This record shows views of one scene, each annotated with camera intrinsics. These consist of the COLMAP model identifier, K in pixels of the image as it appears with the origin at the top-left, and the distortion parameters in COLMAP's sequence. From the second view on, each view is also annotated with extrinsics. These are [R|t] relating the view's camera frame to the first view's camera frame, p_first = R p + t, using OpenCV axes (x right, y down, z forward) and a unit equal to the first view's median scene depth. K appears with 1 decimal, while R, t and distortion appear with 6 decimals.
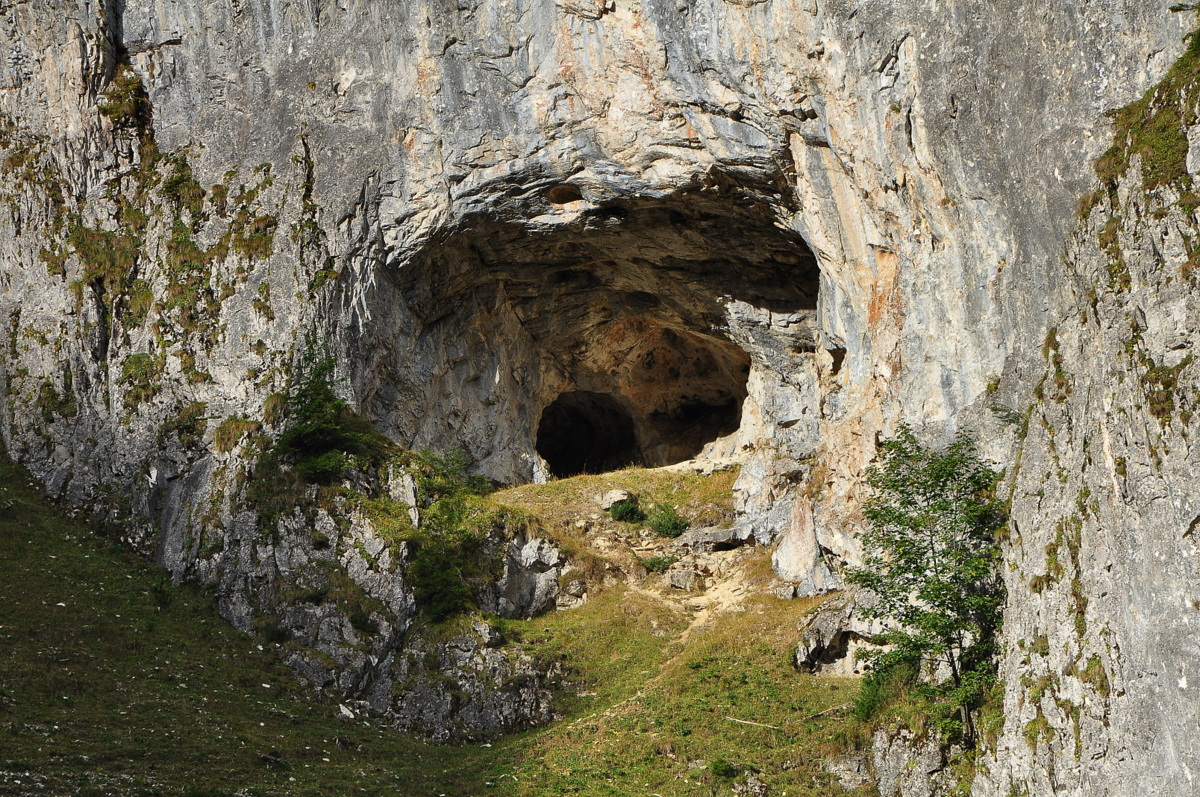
lens RADIAL K [[5405.4, 0, 597.6], [0, 5405.4, 400.6], [0, 0, 1]] dist [1.463343, 0.000000]
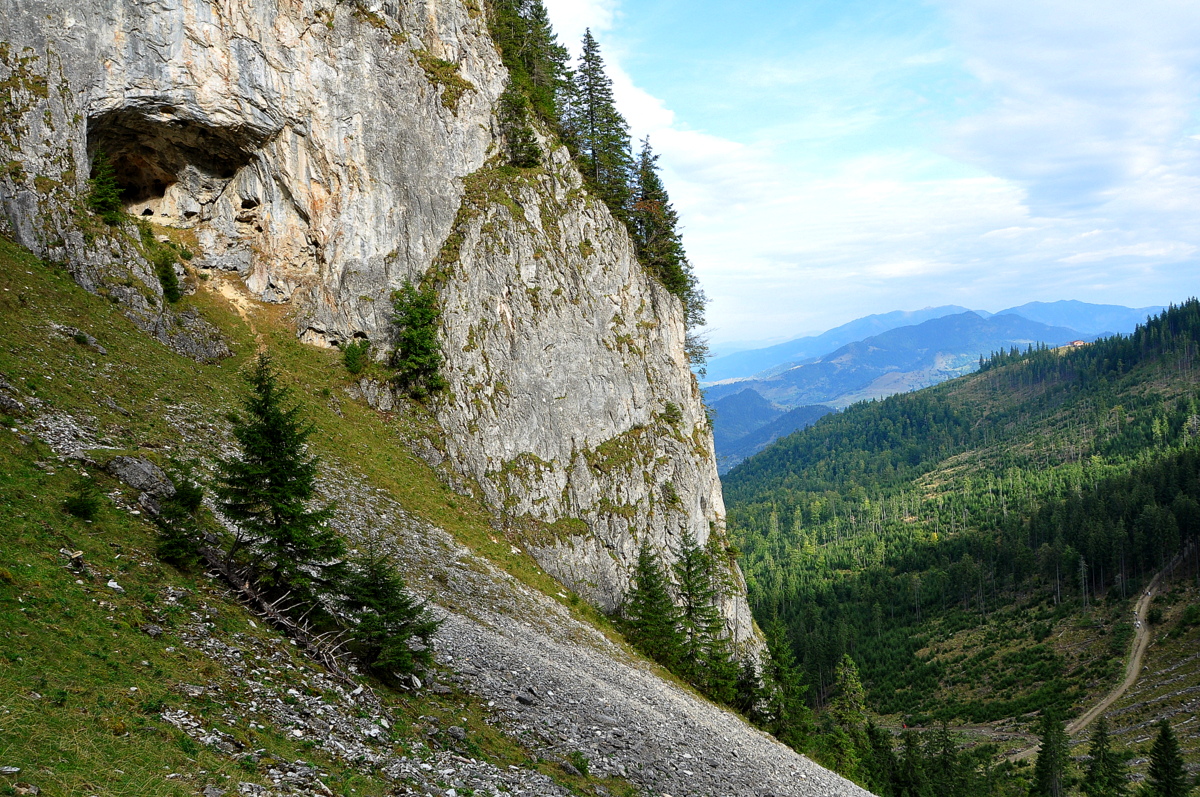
lens RADIAL K [[952.3, 0, 598.3], [0, 952.3, 392.0], [0, 0, 1]] dist [-0.147021, 0.106869]
pose [[0.377910, 0.019625, 0.925634, -0.310512], [-0.274846, 0.957084, 0.091920, -0.008403], [-0.884106, -0.289144, 0.367086, 0.648198]]
